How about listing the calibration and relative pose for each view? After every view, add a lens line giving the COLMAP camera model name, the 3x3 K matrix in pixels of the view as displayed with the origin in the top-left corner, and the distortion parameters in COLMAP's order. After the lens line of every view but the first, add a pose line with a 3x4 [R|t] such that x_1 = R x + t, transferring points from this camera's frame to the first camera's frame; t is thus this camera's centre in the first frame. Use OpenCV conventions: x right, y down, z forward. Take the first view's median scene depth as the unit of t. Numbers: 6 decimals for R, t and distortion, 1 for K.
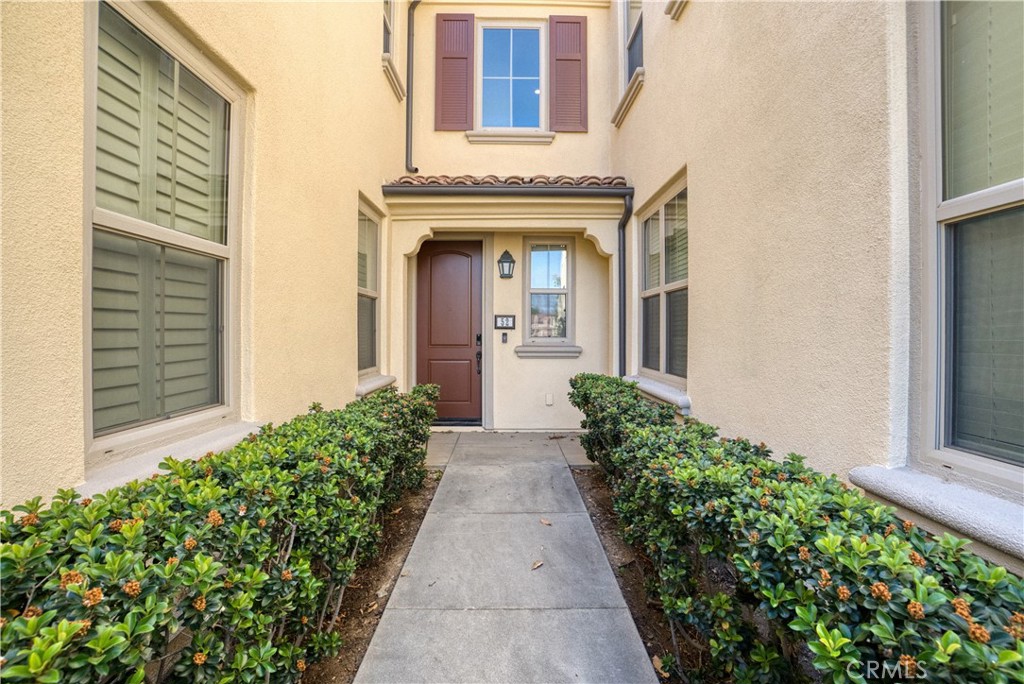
lens RADIAL K [[456.2, 0, 512.0], [0, 456.2, 342.0], [0, 0, 1]] dist [-0.062056, 0.000237]
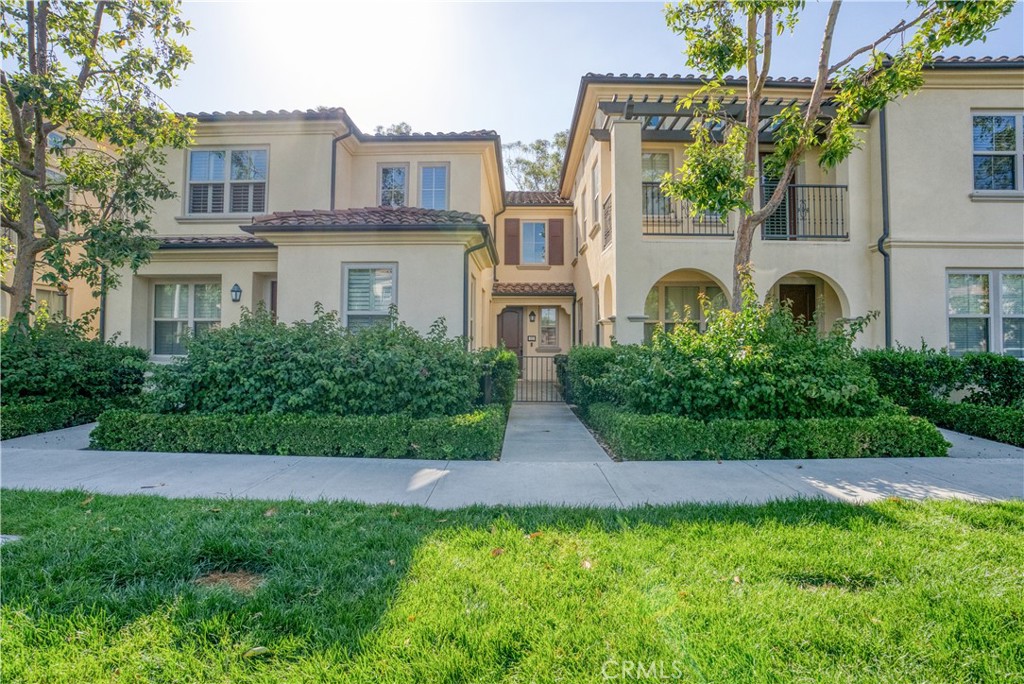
lens RADIAL K [[456.2, 0, 512.0], [0, 456.2, 342.0], [0, 0, 1]] dist [-0.062056, 0.000237]
pose [[0.999511, 0.000695, -0.031272, -0.046993], [-0.001820, 0.999351, -0.035962, 0.070151], [0.031227, 0.036002, 0.998864, -1.616824]]
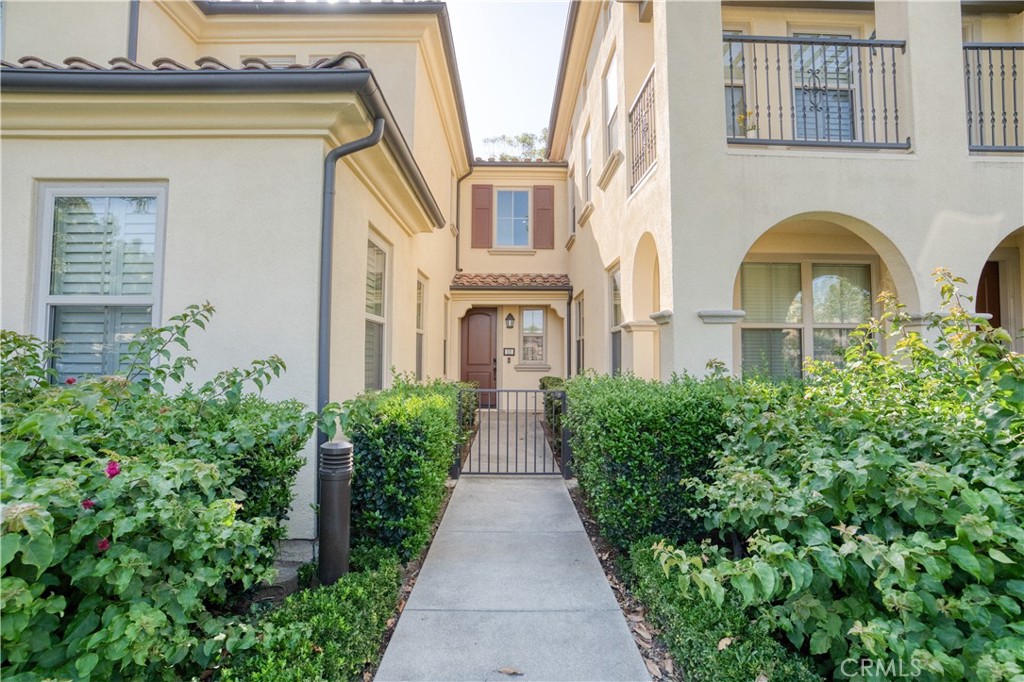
lens RADIAL K [[456.2, 0, 512.0], [0, 456.2, 341.0], [0, 0, 1]] dist [-0.062056, 0.000237]
pose [[0.999989, 0.002234, -0.004194, 0.003961], [-0.002473, 0.998328, -0.057757, 0.018892], [0.004058, 0.057766, 0.998322, -0.850934]]
